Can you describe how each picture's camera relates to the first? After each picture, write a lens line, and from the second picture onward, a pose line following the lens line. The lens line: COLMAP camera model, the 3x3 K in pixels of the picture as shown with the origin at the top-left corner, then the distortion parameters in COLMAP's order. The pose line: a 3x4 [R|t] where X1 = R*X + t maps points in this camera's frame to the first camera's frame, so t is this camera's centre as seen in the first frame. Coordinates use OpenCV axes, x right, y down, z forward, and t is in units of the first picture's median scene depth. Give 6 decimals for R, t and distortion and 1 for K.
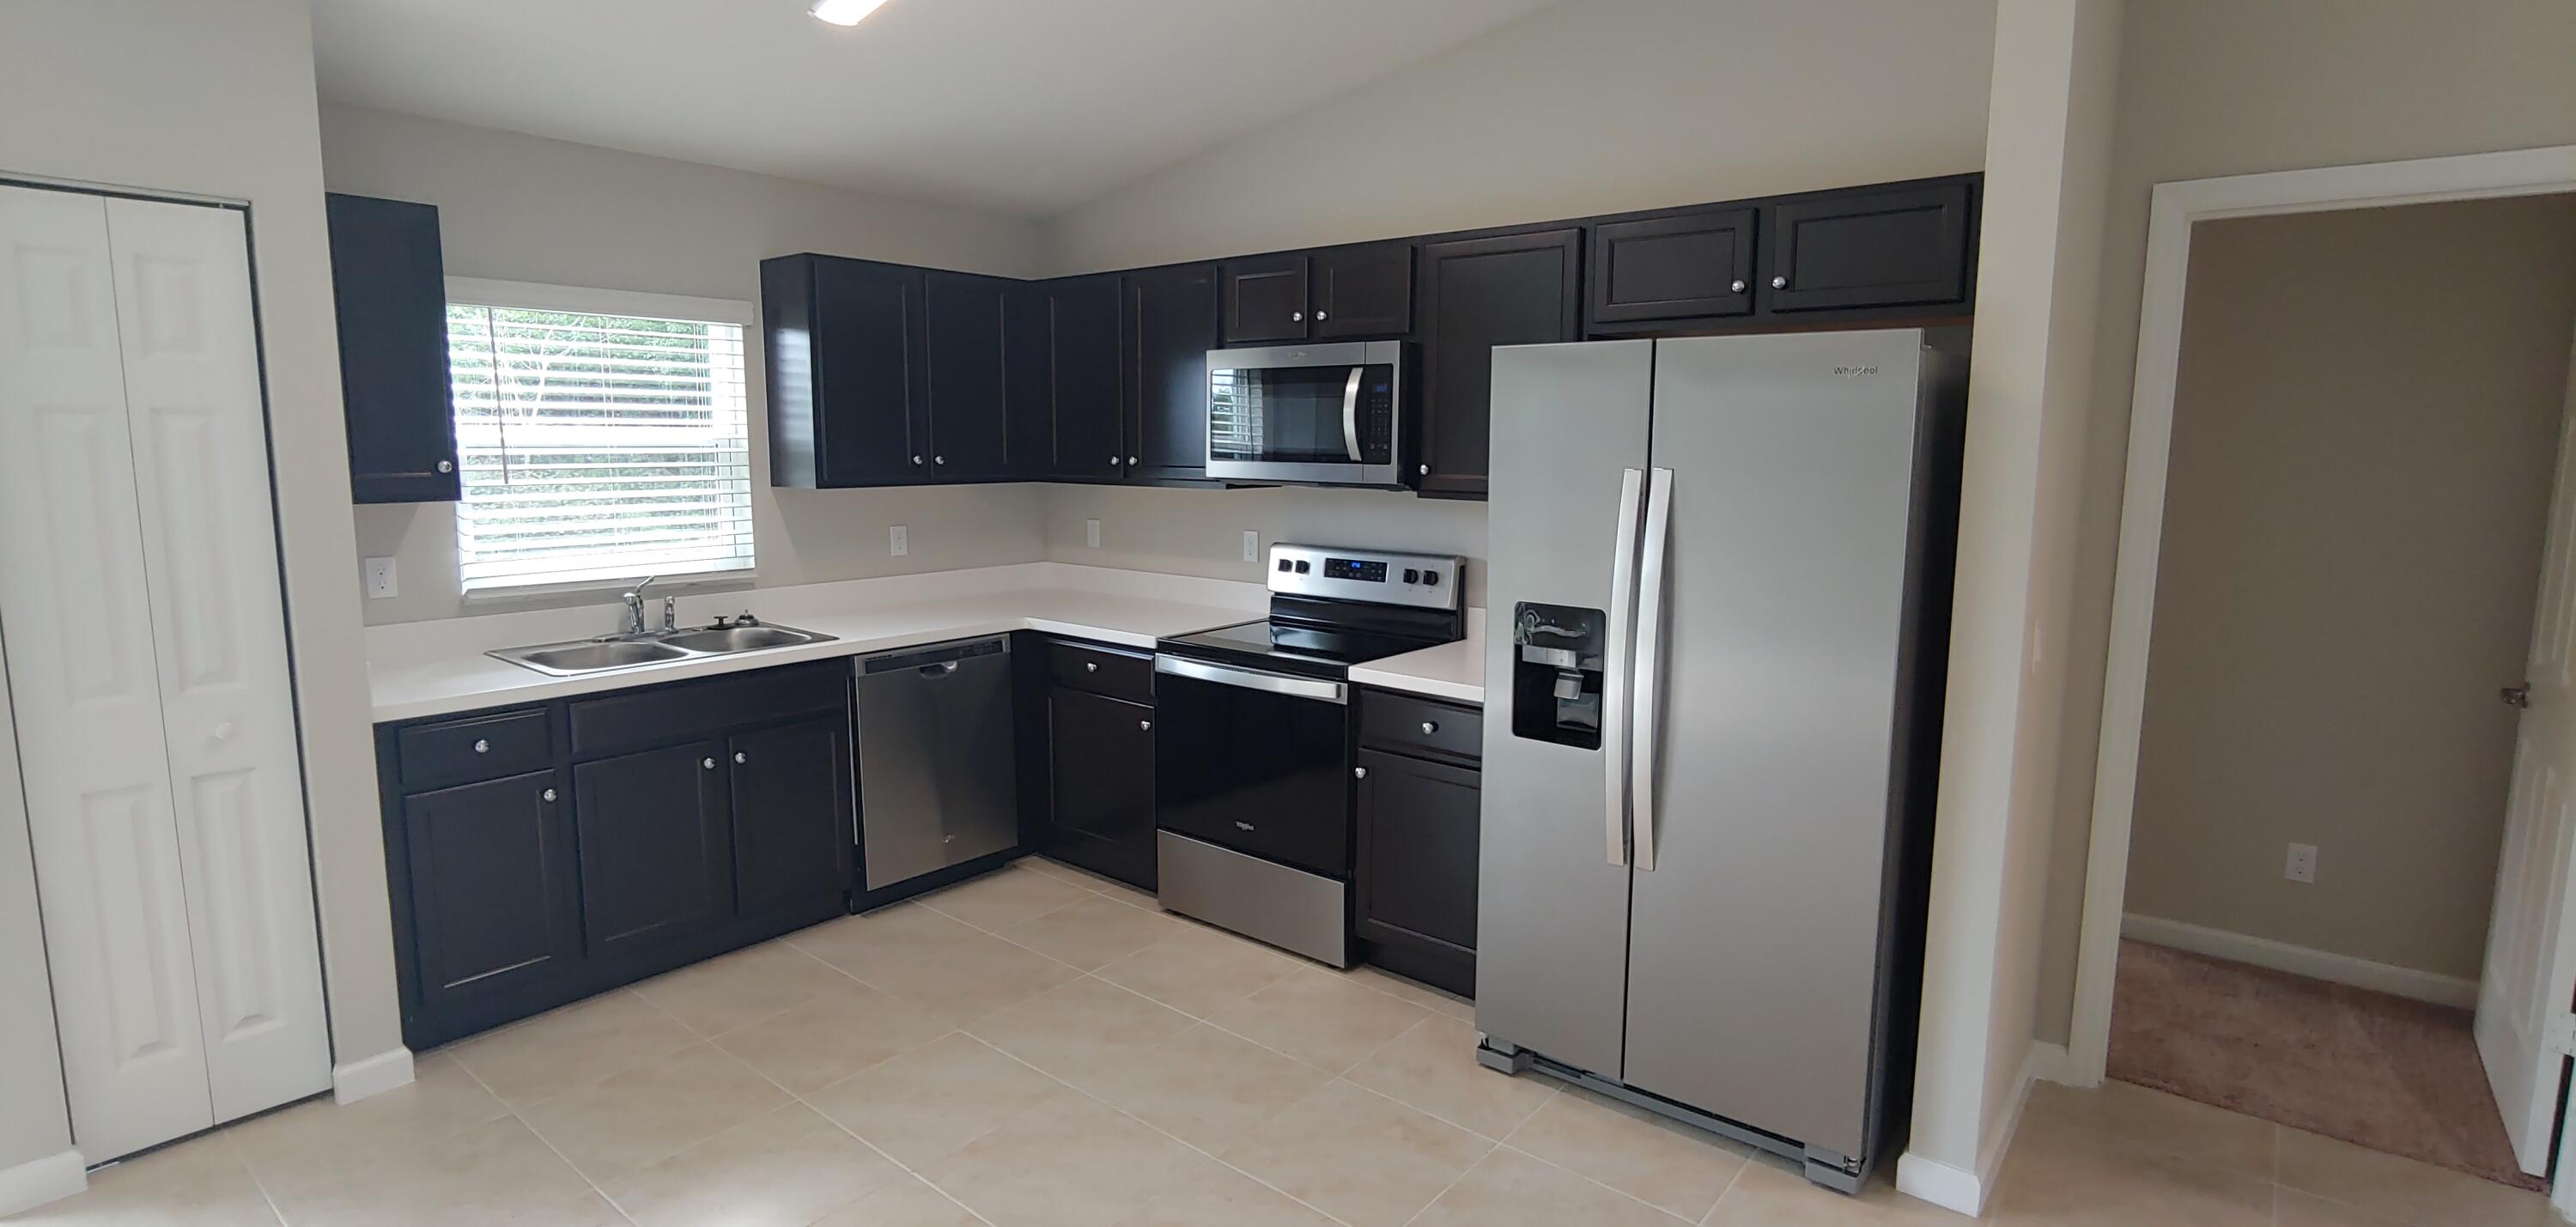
lens RADIAL K [[1238.4, 0, 1289.3], [0, 1238.4, 625.5], [0, 0, 1]] dist [-0.016681, -0.000126]
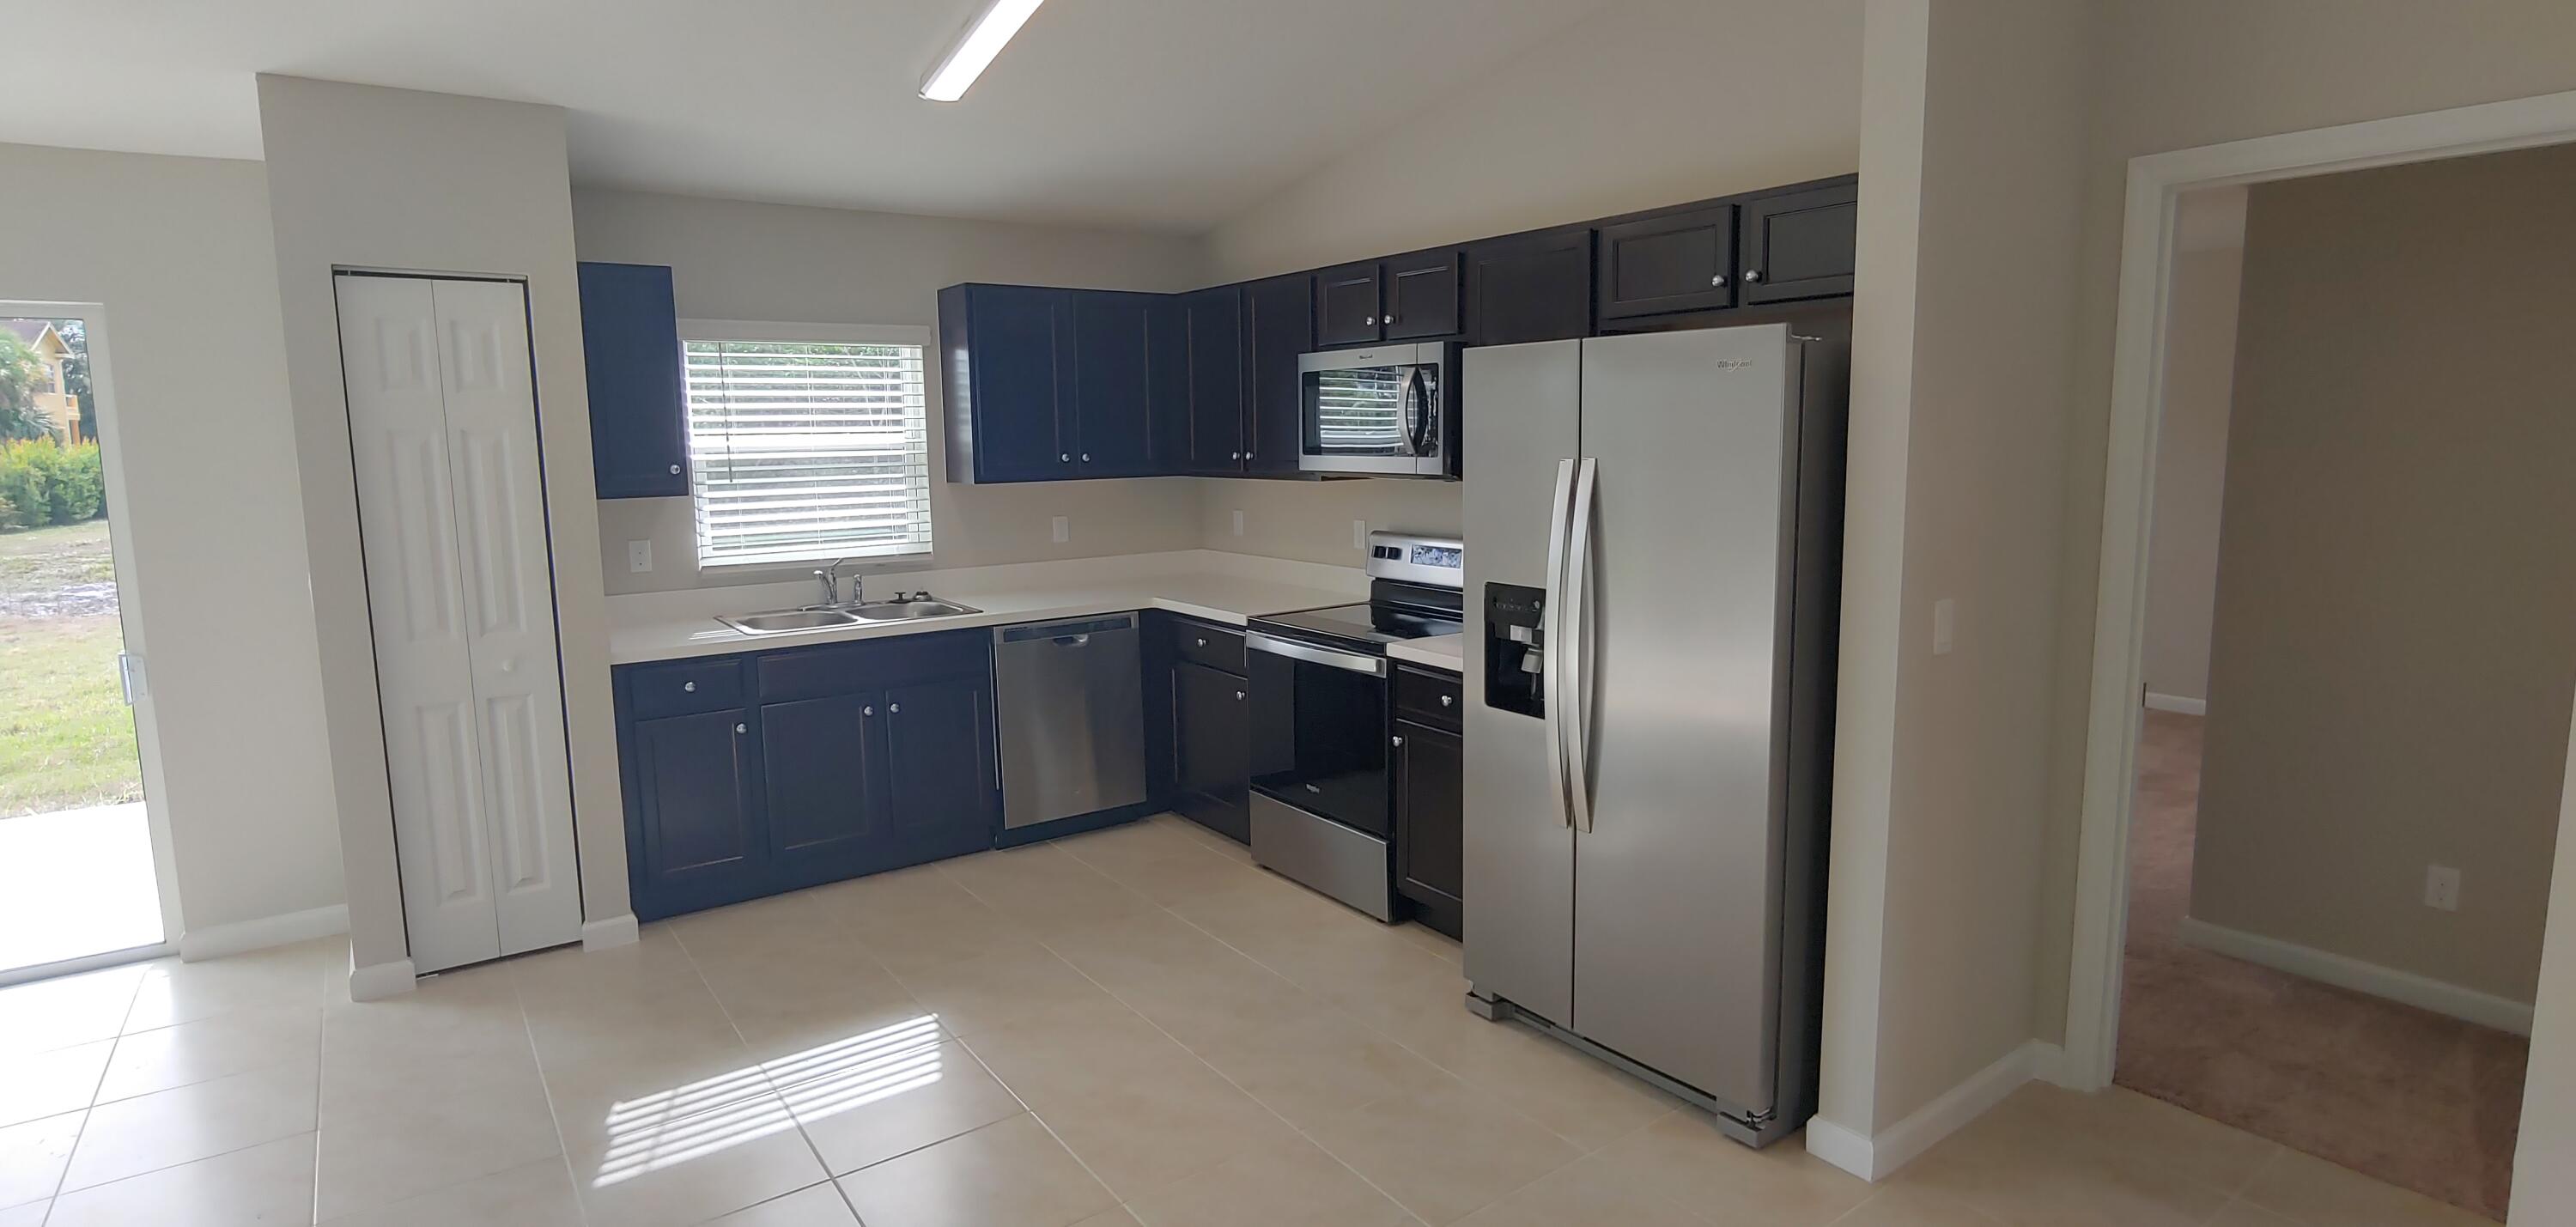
lens RADIAL K [[1238.4, 0, 1223.5], [0, 1238.4, 627.5], [0, 0, 1]] dist [-0.016681, -0.000126]
pose [[0.965243, 0.020739, -0.260529, 0.211038], [-0.018525, 0.999768, 0.010951, 0.011160], [0.260696, -0.005744, 0.965404, -0.096581]]
